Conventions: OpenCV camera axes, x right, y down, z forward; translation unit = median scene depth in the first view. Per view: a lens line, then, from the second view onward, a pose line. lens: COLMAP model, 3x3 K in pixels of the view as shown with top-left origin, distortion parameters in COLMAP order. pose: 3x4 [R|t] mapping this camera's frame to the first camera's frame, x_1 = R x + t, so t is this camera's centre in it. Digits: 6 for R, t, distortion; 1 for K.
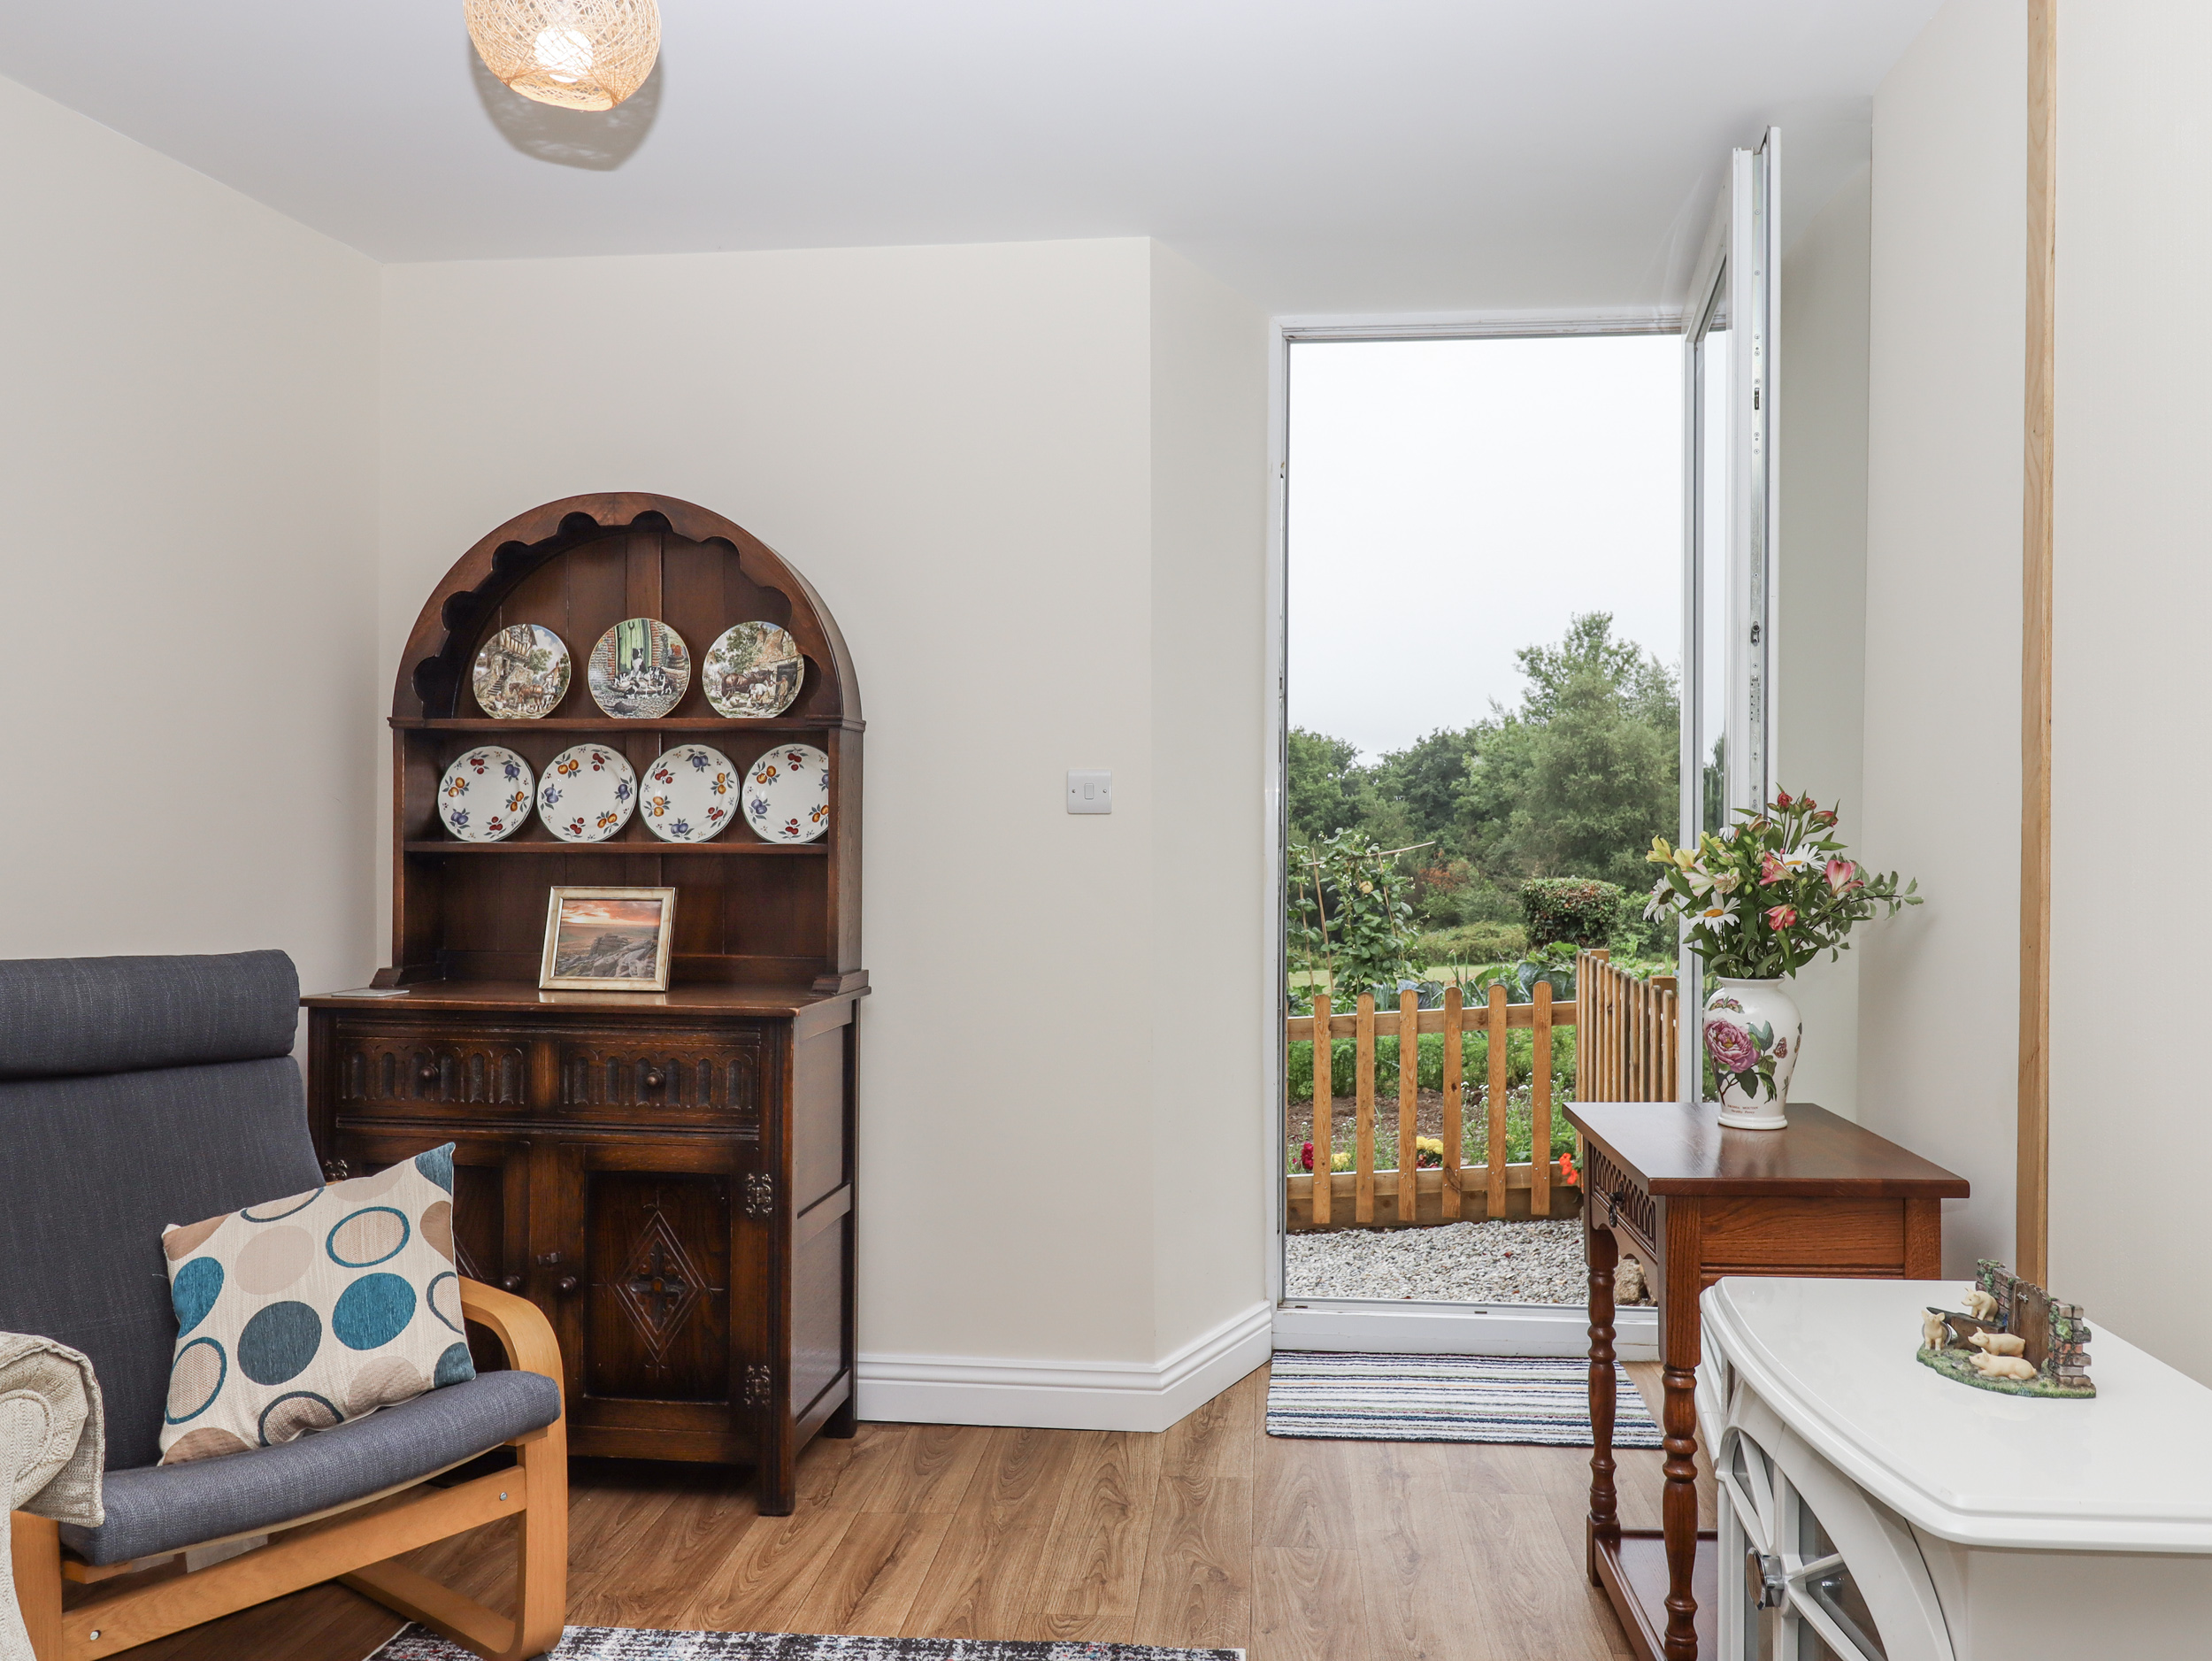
lens RADIAL K [[1689.8, 0, 1109.1], [0, 1689.8, 827.3], [0, 0, 1]] dist [0.002243, 0.001015]
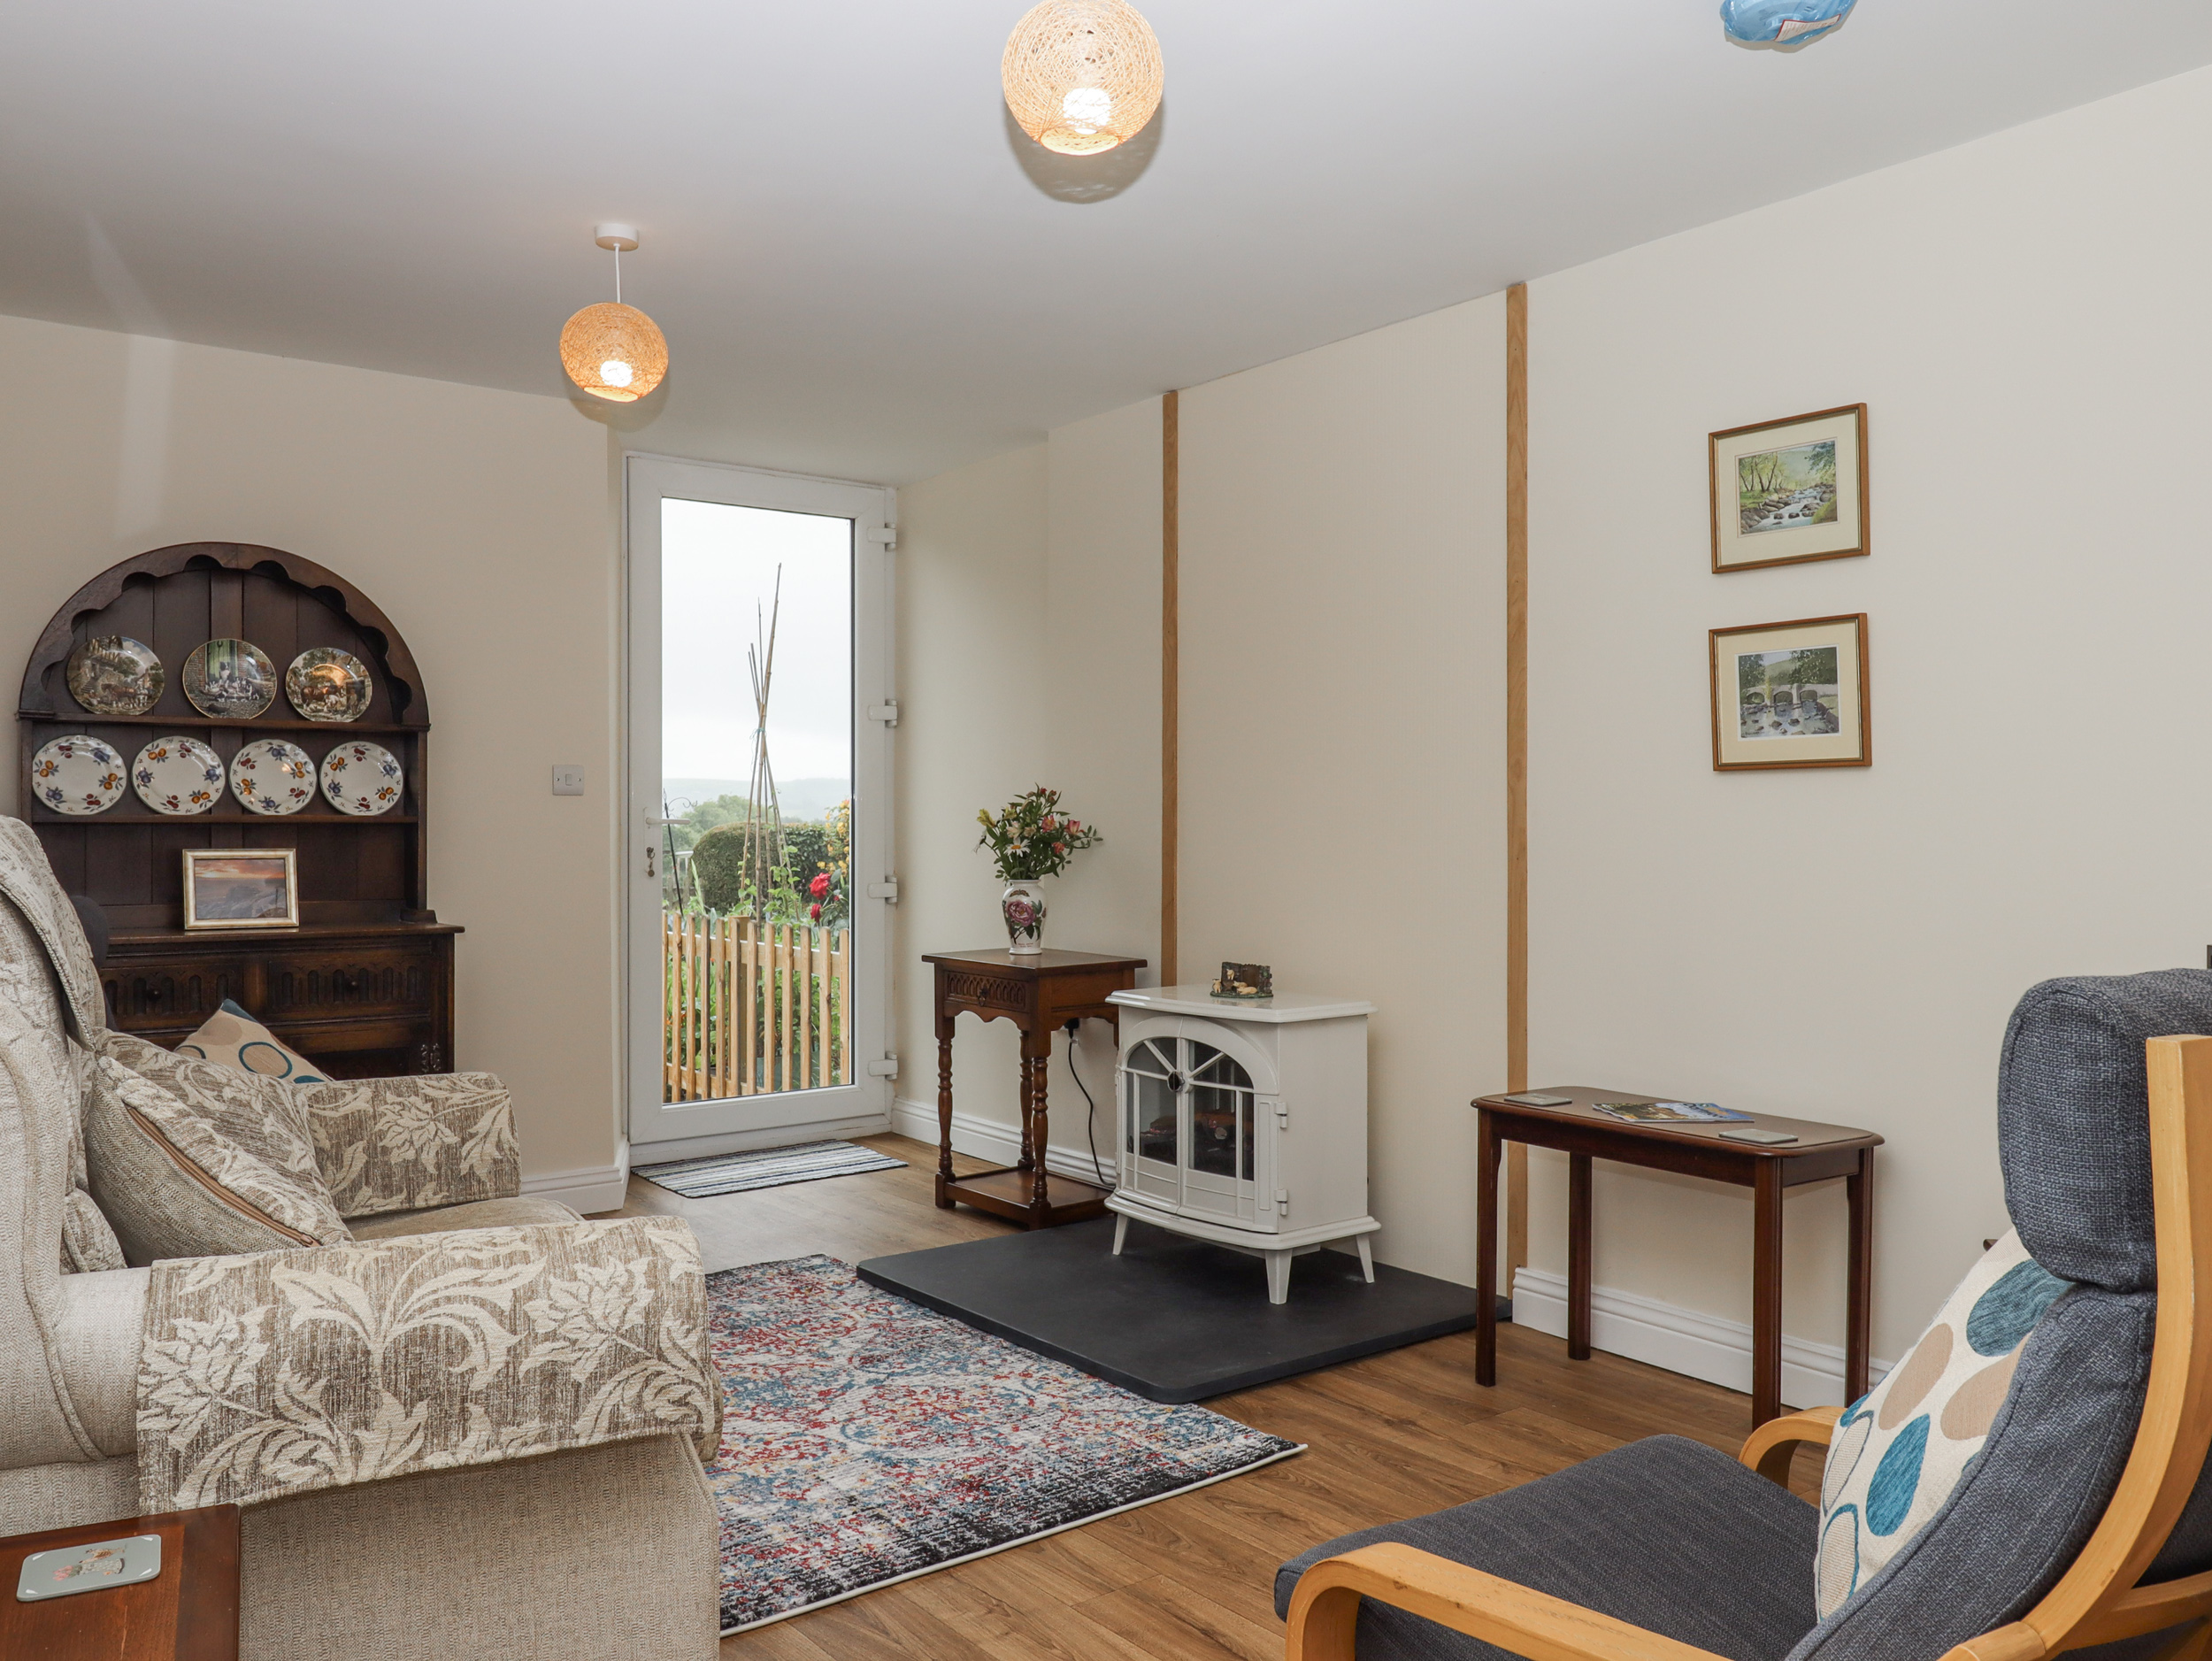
lens RADIAL K [[1689.8, 0, 1109.1], [0, 1689.8, 827.3], [0, 0, 1]] dist [0.002243, 0.001015]
pose [[0.736065, -0.006085, 0.676884, -0.655573], [0.001391, 0.999971, 0.007477, 0.009570], [-0.676910, -0.004562, 0.736052, -0.387172]]
